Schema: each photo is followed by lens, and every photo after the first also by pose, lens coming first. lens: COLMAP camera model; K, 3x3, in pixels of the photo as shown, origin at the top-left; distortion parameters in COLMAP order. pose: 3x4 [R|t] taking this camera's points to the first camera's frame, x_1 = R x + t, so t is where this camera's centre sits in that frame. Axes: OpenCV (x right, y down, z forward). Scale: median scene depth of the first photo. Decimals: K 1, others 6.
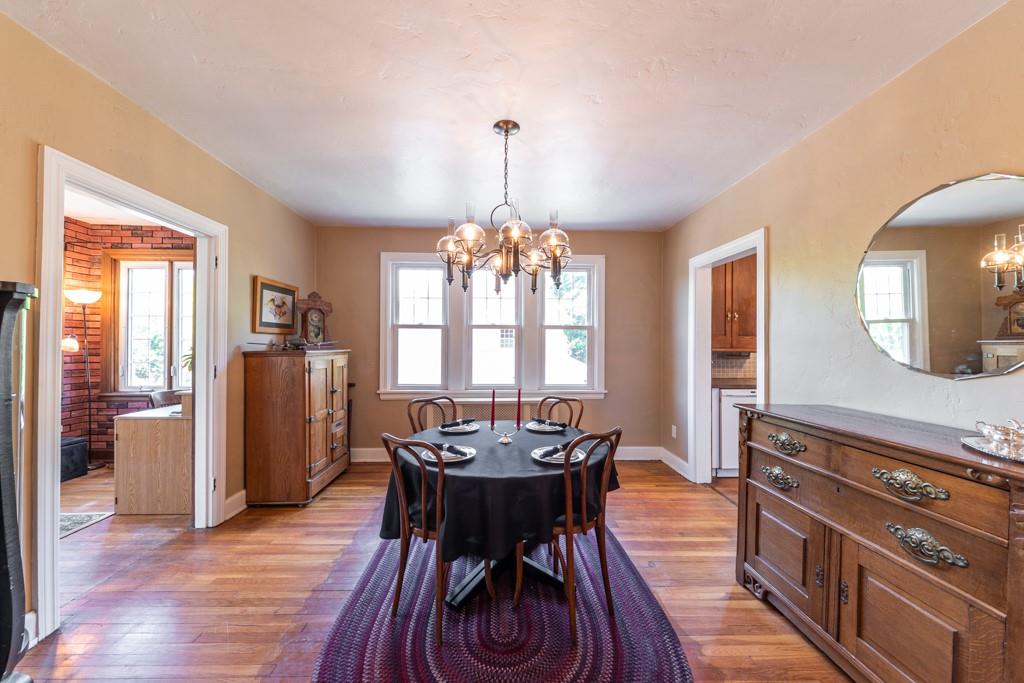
lens RADIAL K [[367.2, 0, 504.2], [0, 367.2, 346.9], [0, 0, 1]] dist [0.002141, -0.002299]
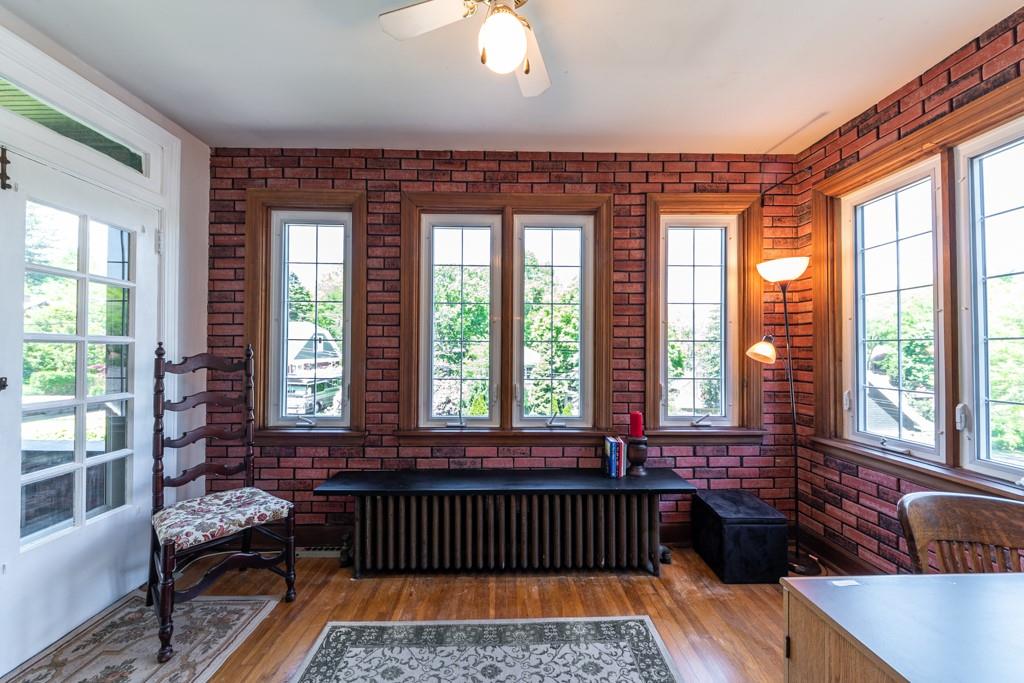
lens RADIAL K [[367.2, 0, 516.8], [0, 367.2, 344.7], [0, 0, 1]] dist [0.002141, -0.002299]
pose [[-0.024042, -0.021142, -0.999487, -0.507196], [0.001850, 0.999774, -0.021192, -0.005808], [0.999709, -0.002358, -0.023997, 0.544554]]
